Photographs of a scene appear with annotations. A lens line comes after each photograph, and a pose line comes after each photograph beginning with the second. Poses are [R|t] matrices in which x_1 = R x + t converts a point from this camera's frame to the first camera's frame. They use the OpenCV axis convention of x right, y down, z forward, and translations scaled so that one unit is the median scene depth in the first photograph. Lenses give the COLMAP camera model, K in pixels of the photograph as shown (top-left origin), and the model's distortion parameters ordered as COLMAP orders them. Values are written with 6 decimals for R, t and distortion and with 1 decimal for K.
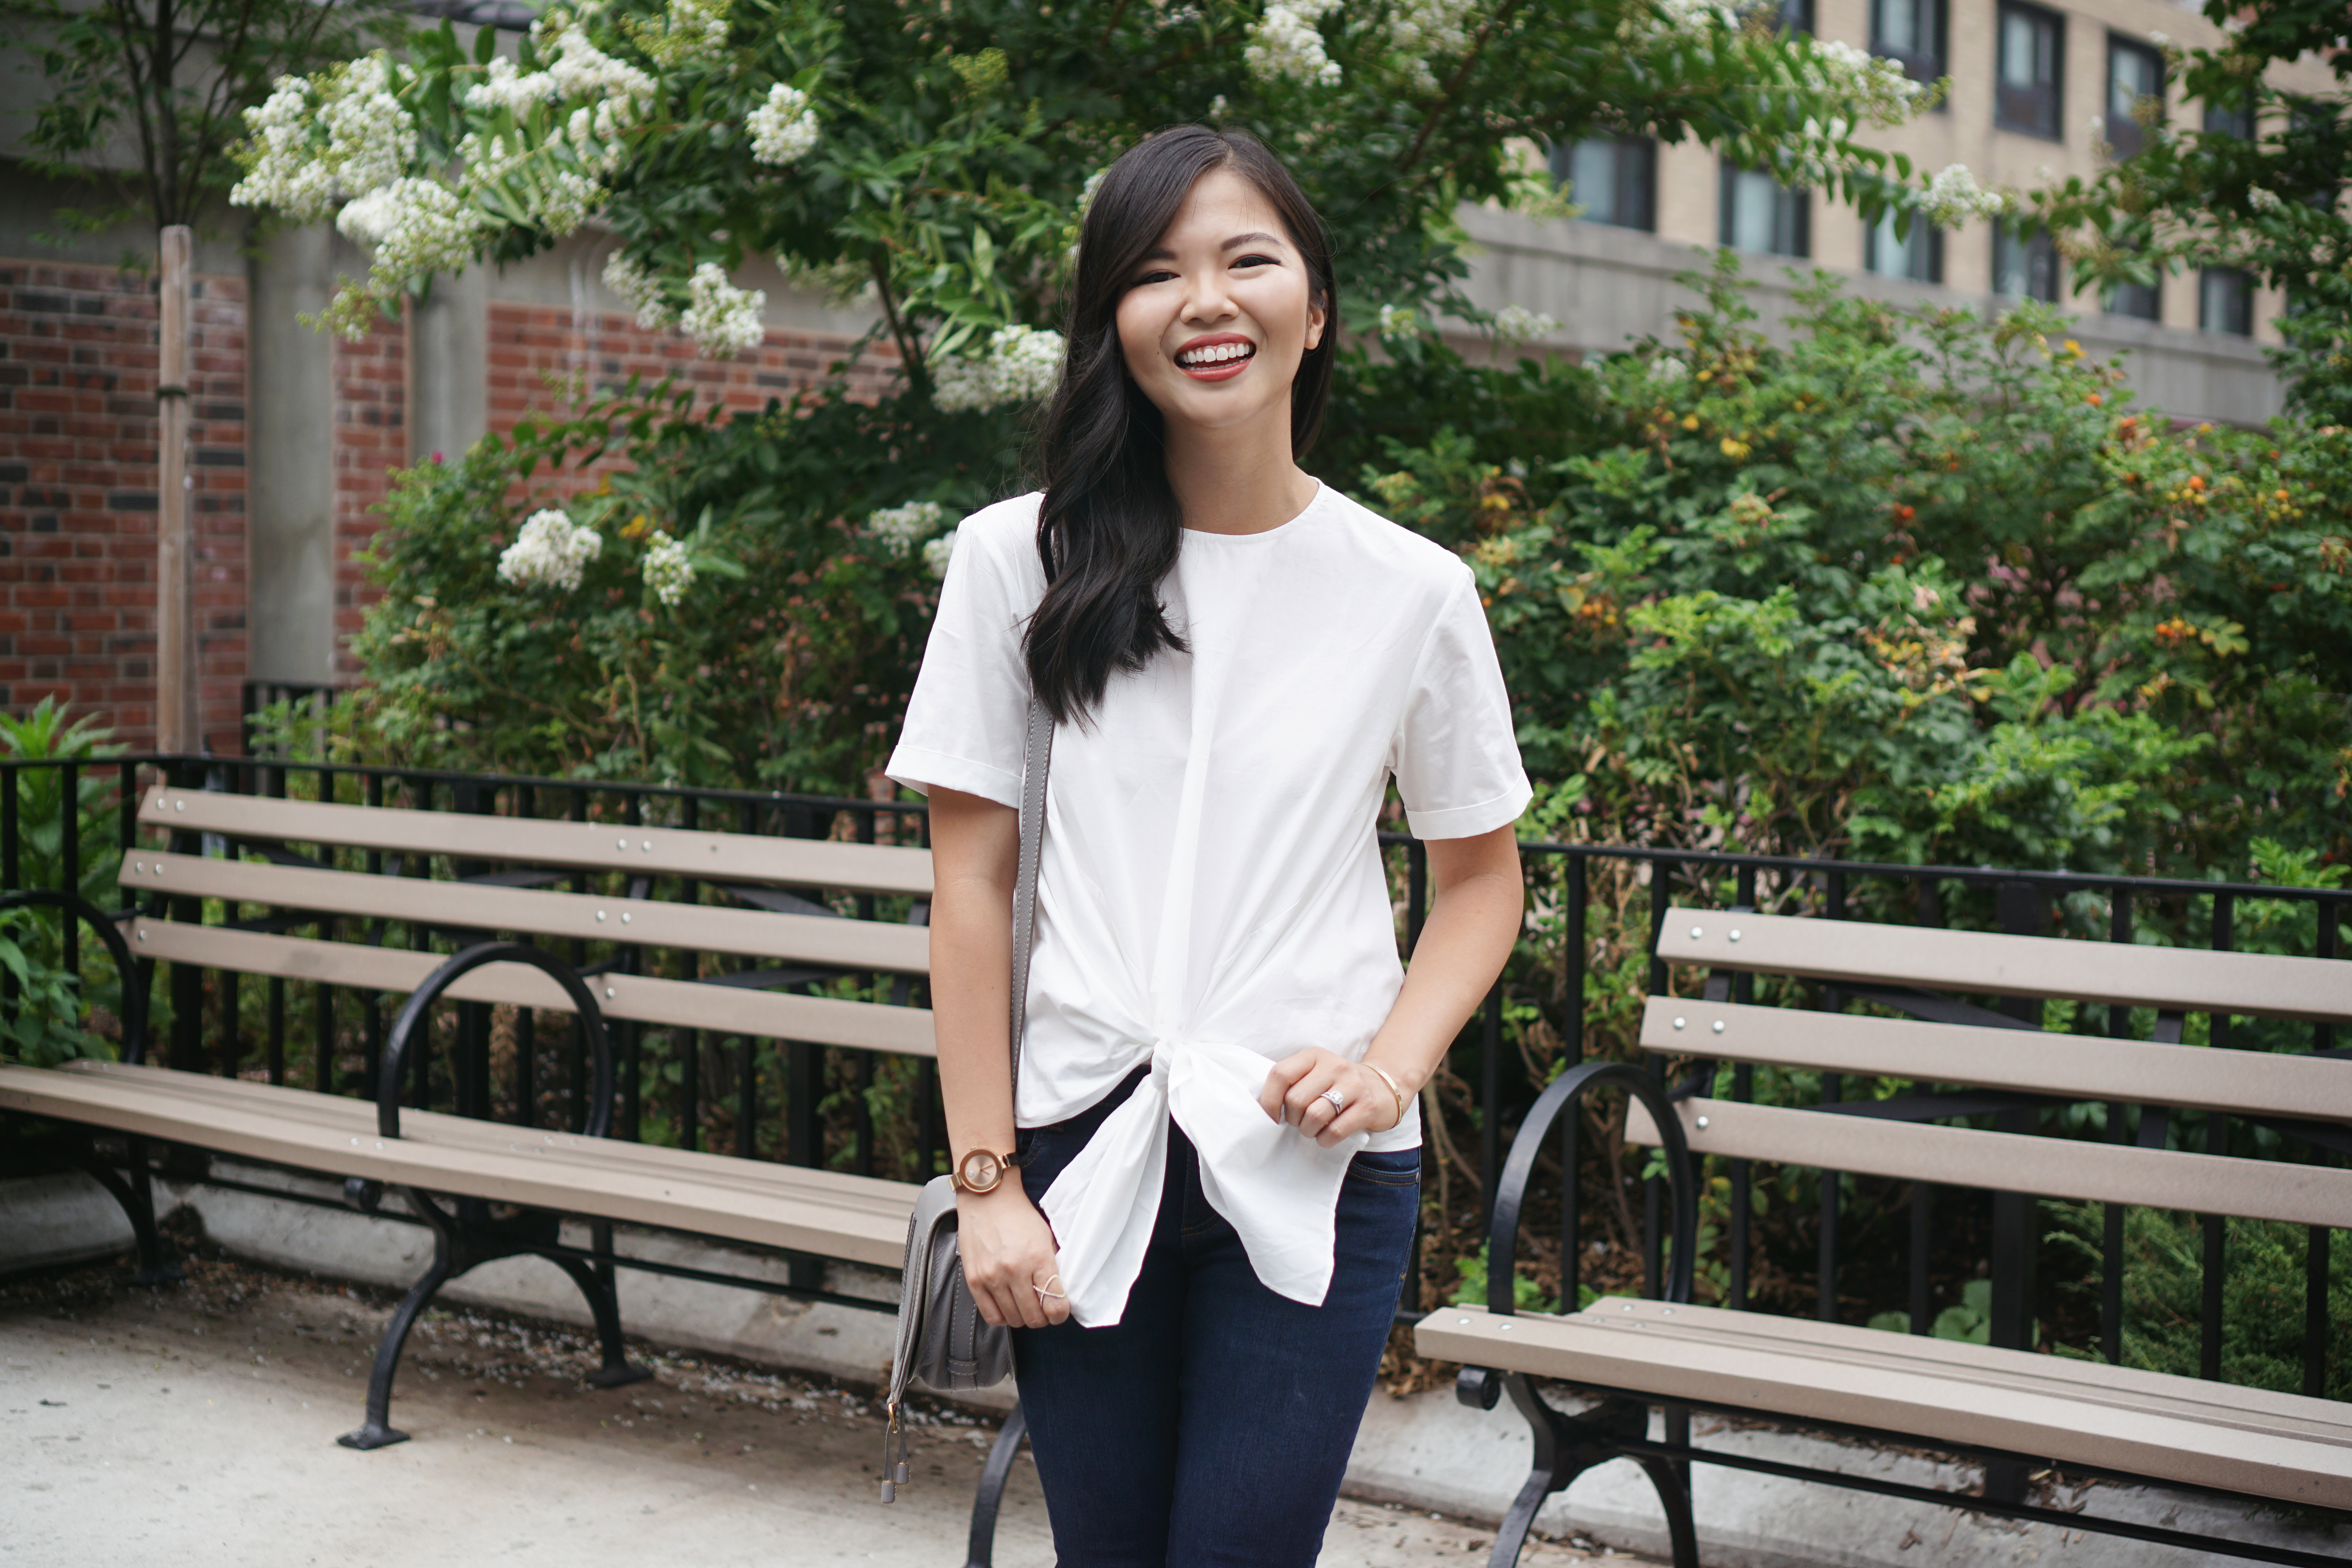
lens RADIAL K [[3590.1, 0, 1136.5], [0, 3590.1, 806.3], [0, 0, 1]] dist [0.057733, 0.000000]
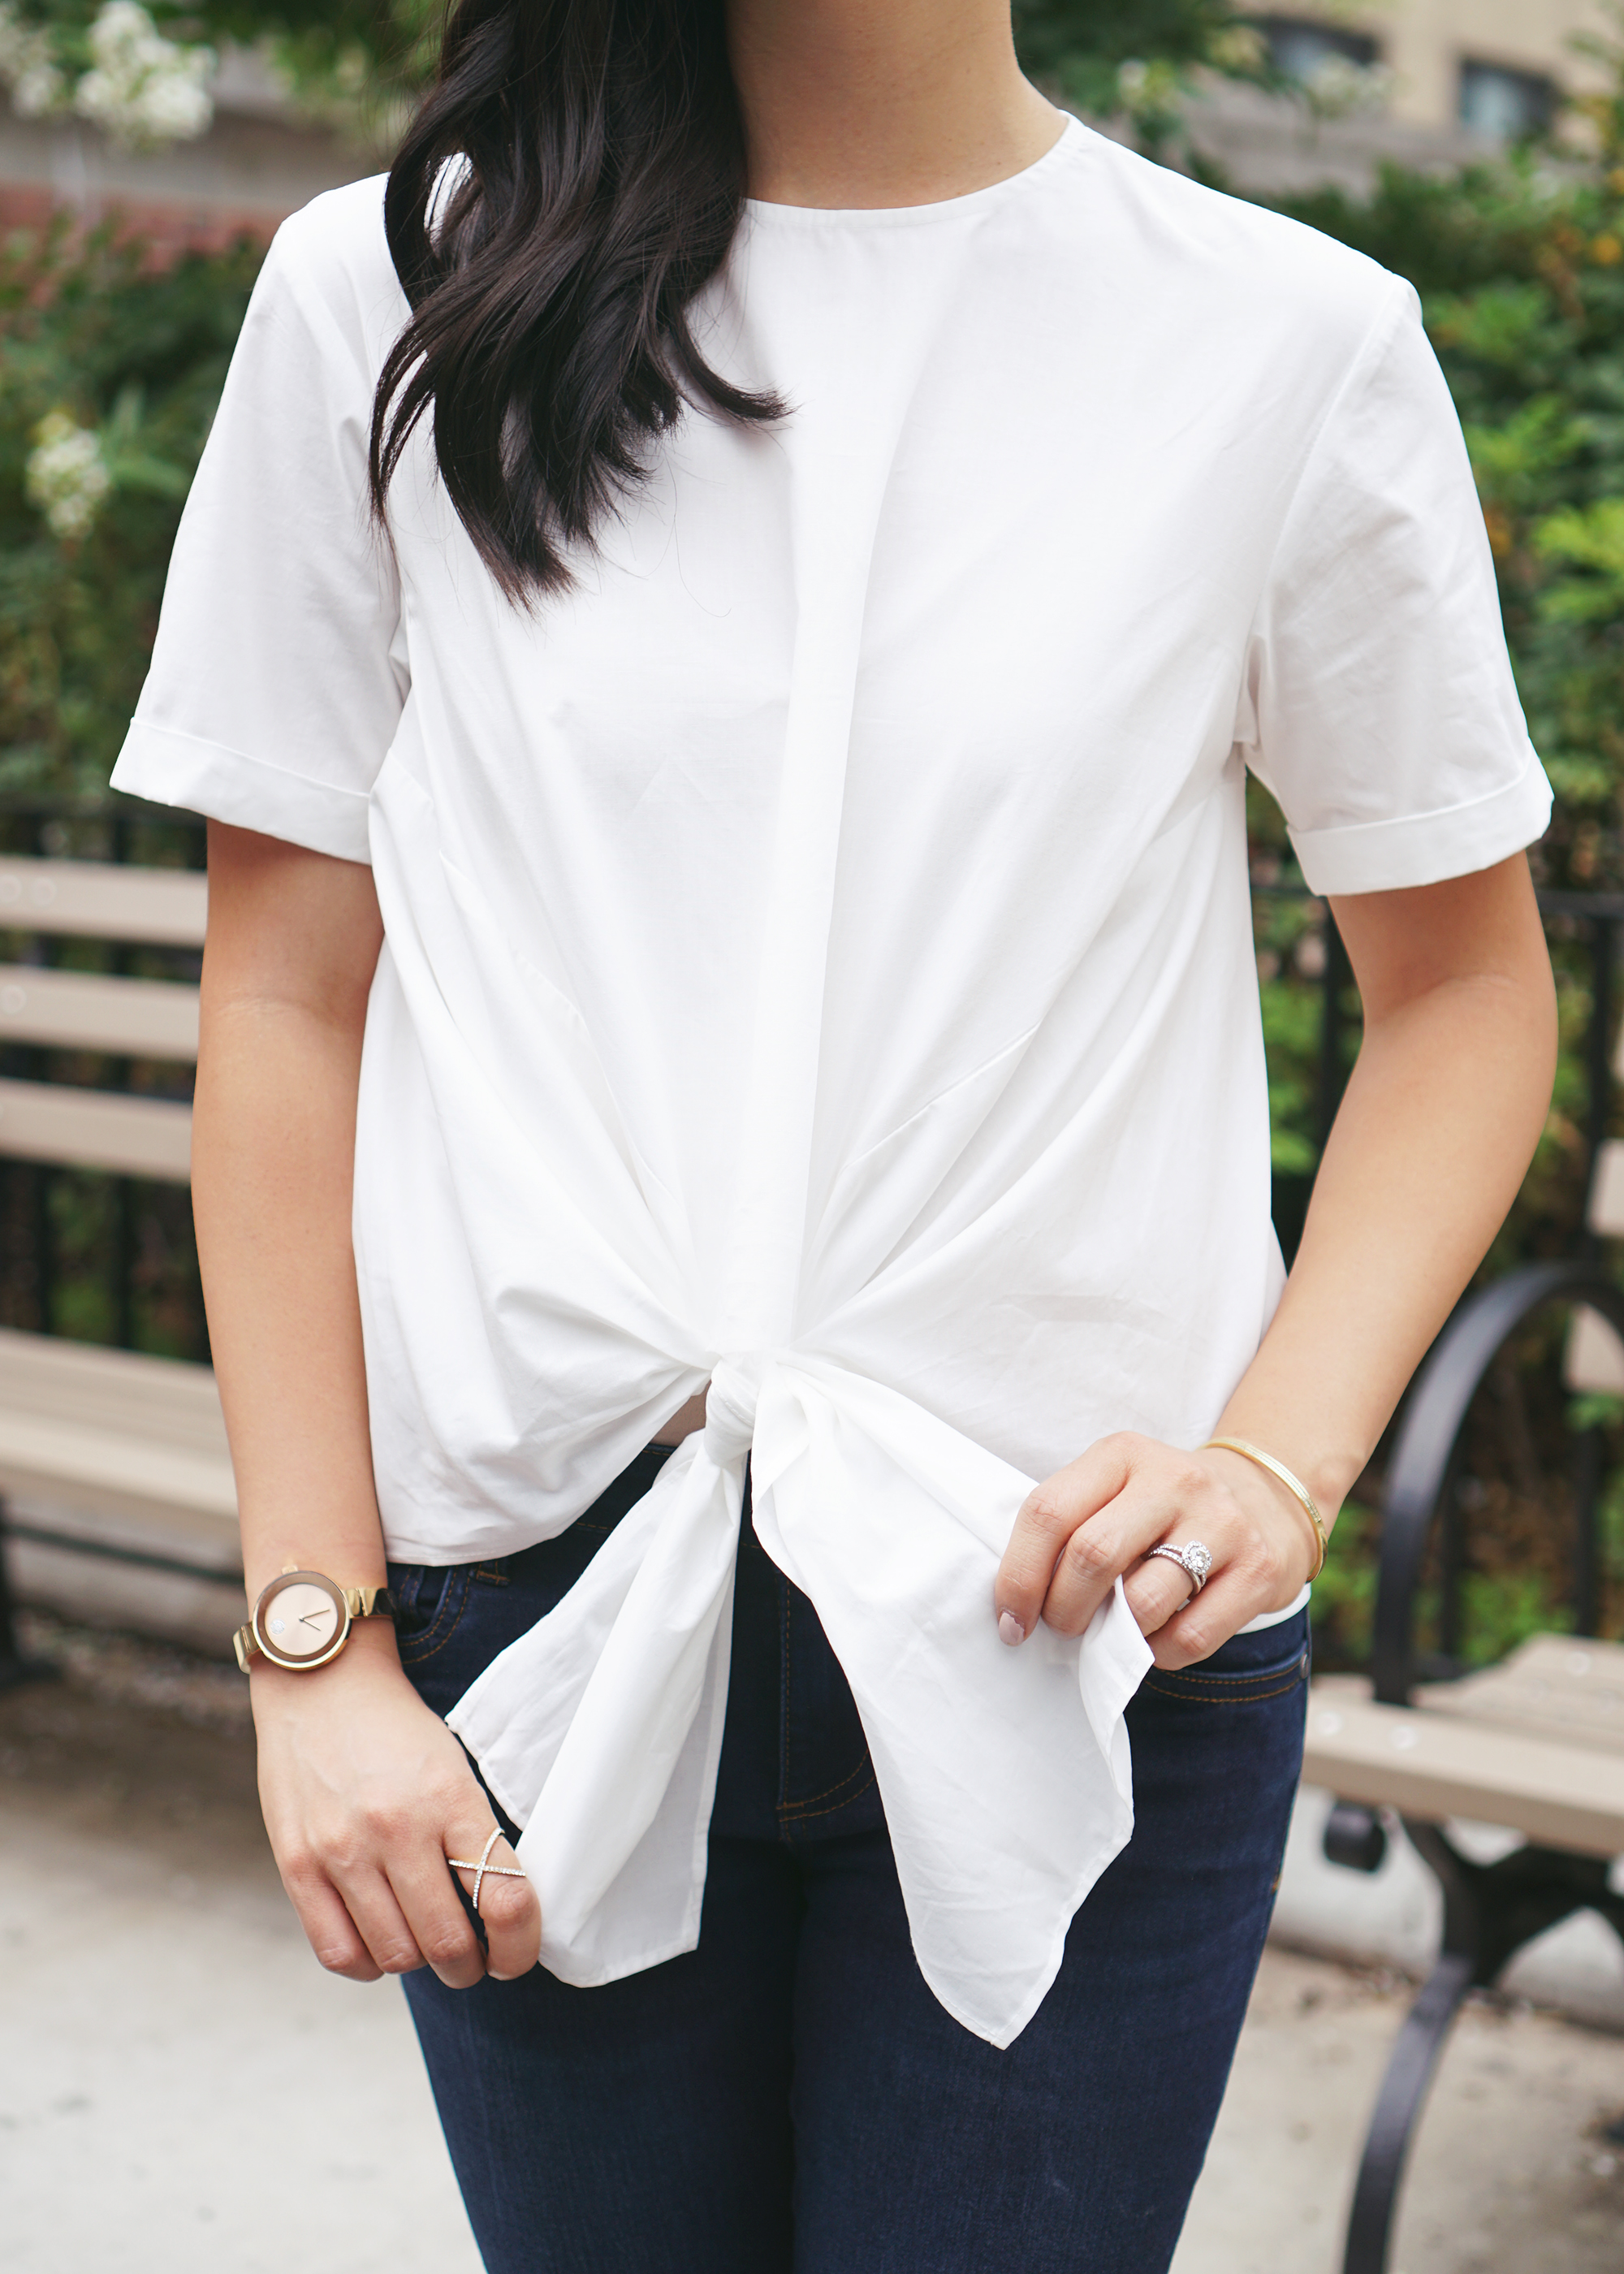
lens RADIAL K [[3747.7, 0, 790.4], [0, 3747.7, 1081.7], [0, 0, 1]] dist [0.062789, 0.000000]
pose [[0.999938, -0.006268, -0.009246, 0.009301], [0.006787, 0.998342, 0.057162, 0.005900], [0.008873, -0.057221, 0.998322, 0.307789]]
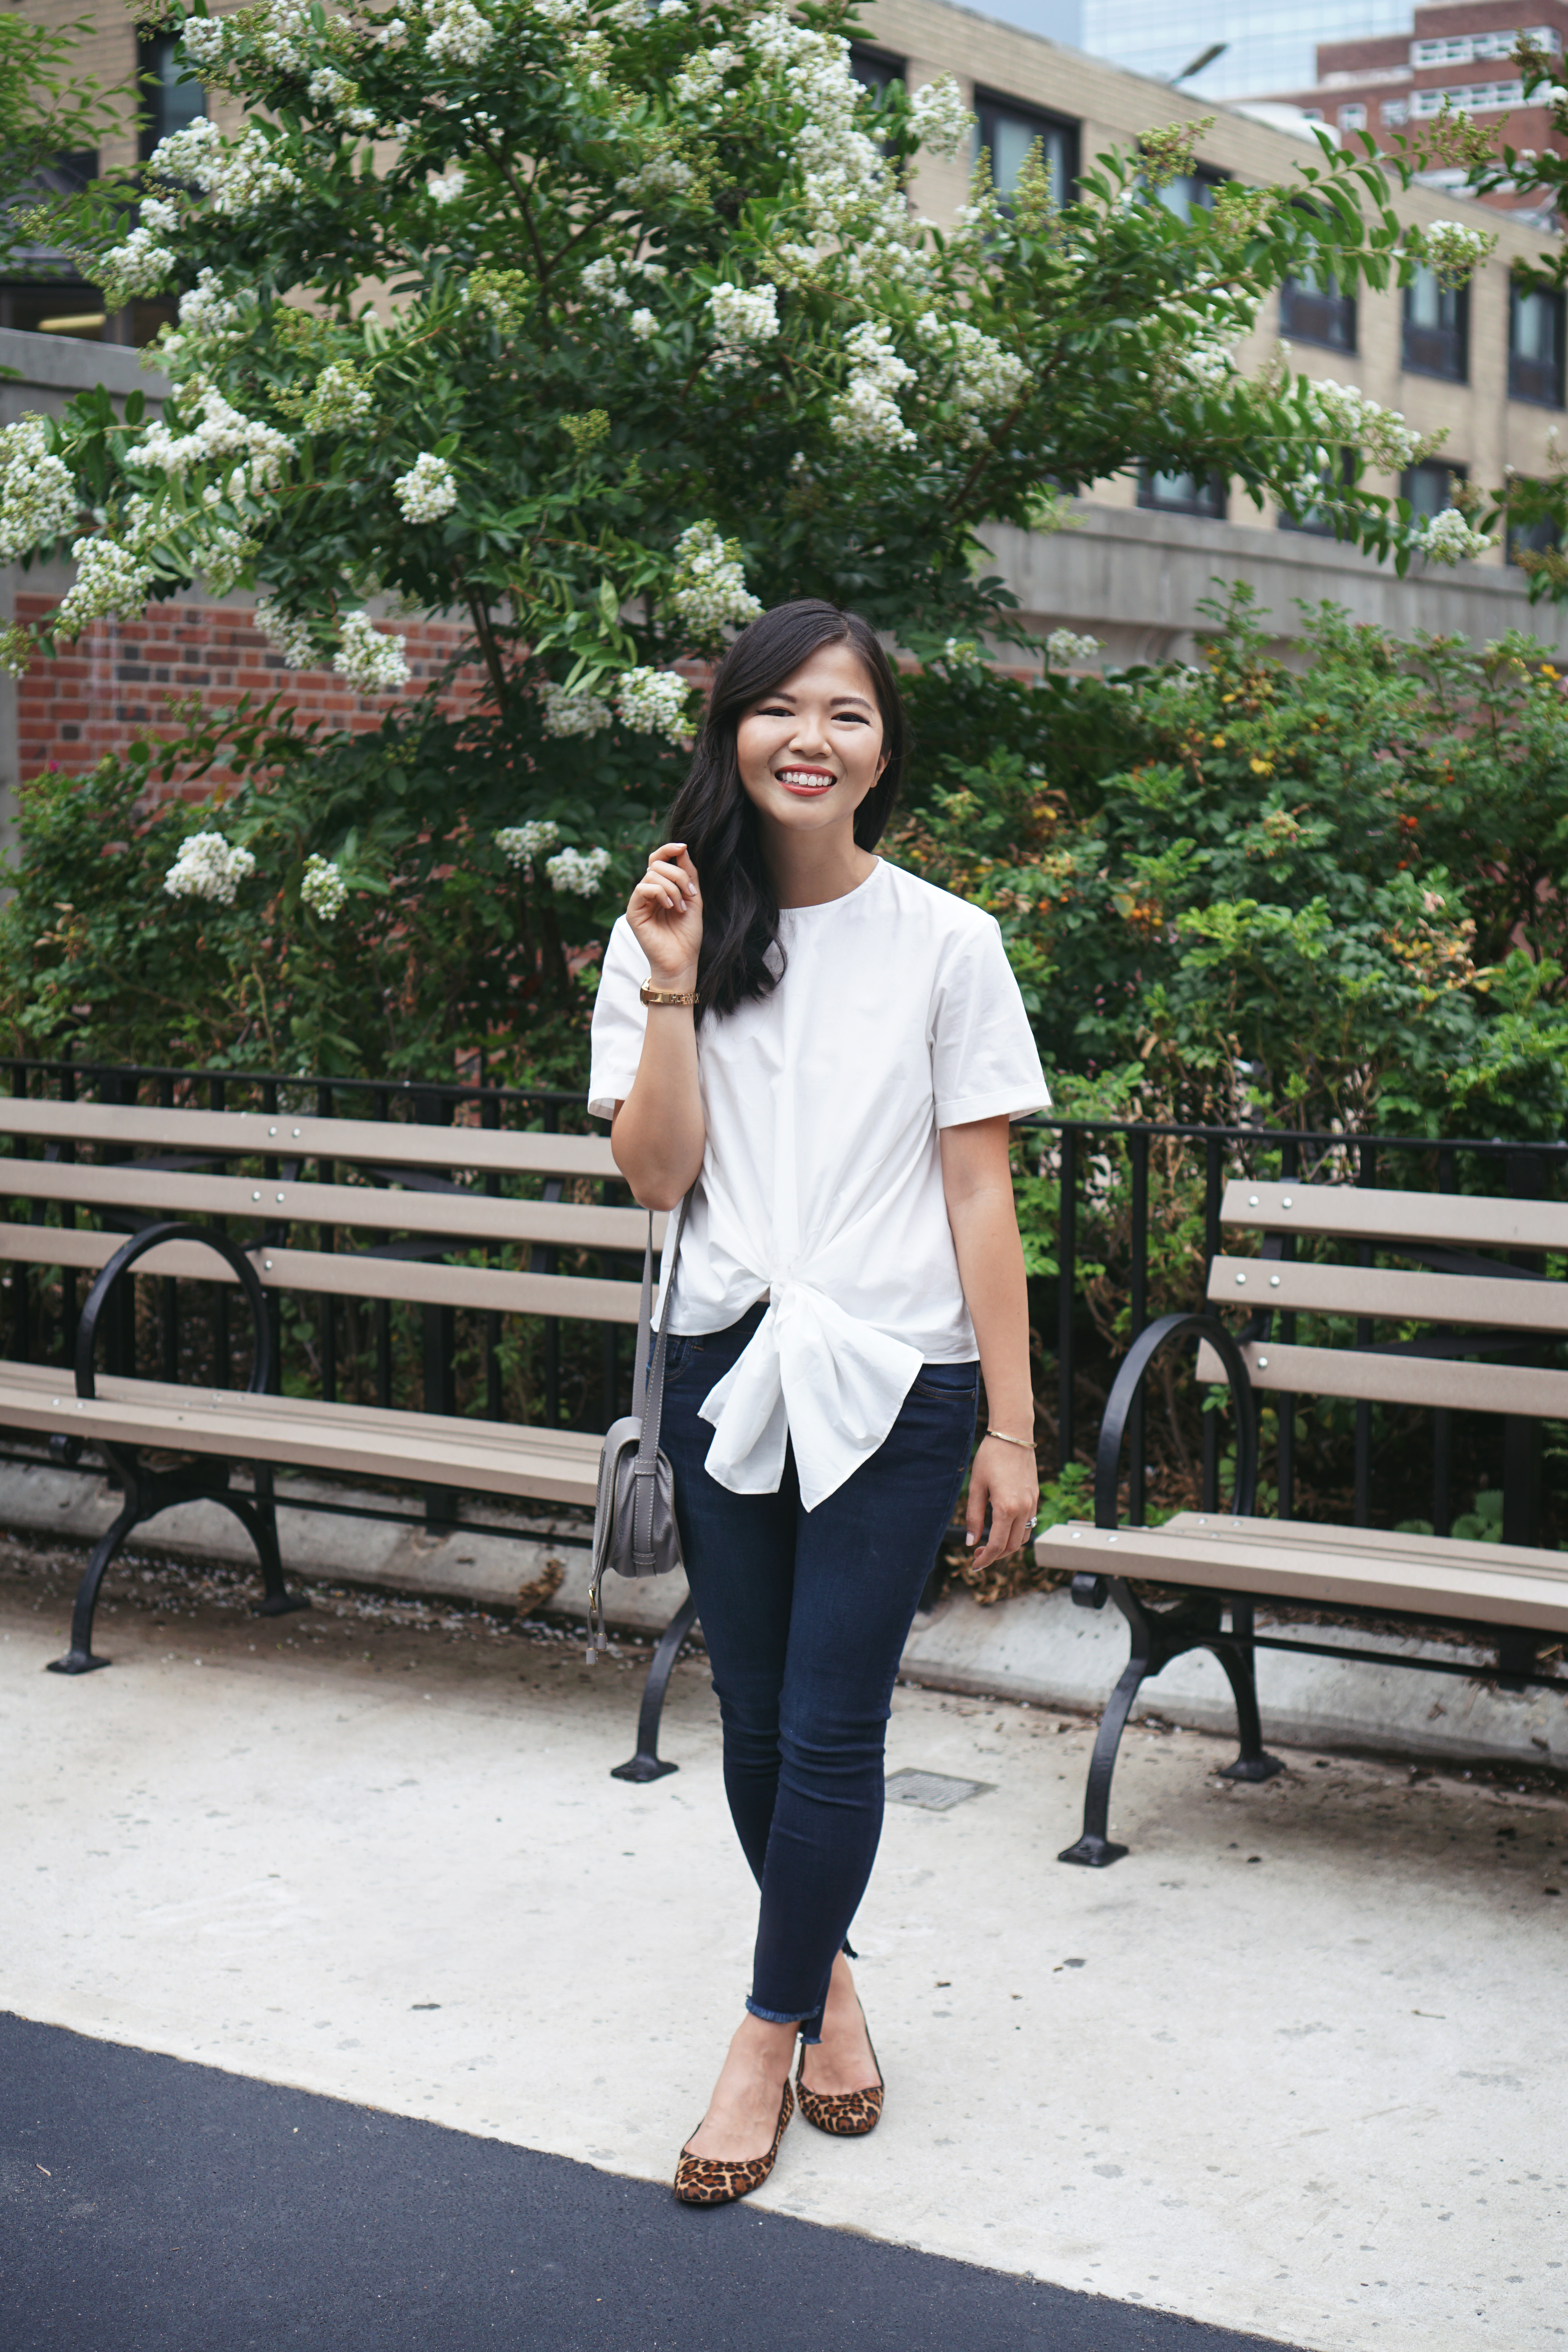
lens RADIAL K [[3590.1, 0, 786.4], [0, 3590.1, 1198.6], [0, 0, 1]] dist [0.057733, 0.000000]
pose [[0.998014, -0.017887, 0.060404, -0.054507], [0.015240, 0.998915, 0.044003, -0.015890], [-0.061125, -0.042995, 0.997204, -0.128119]]
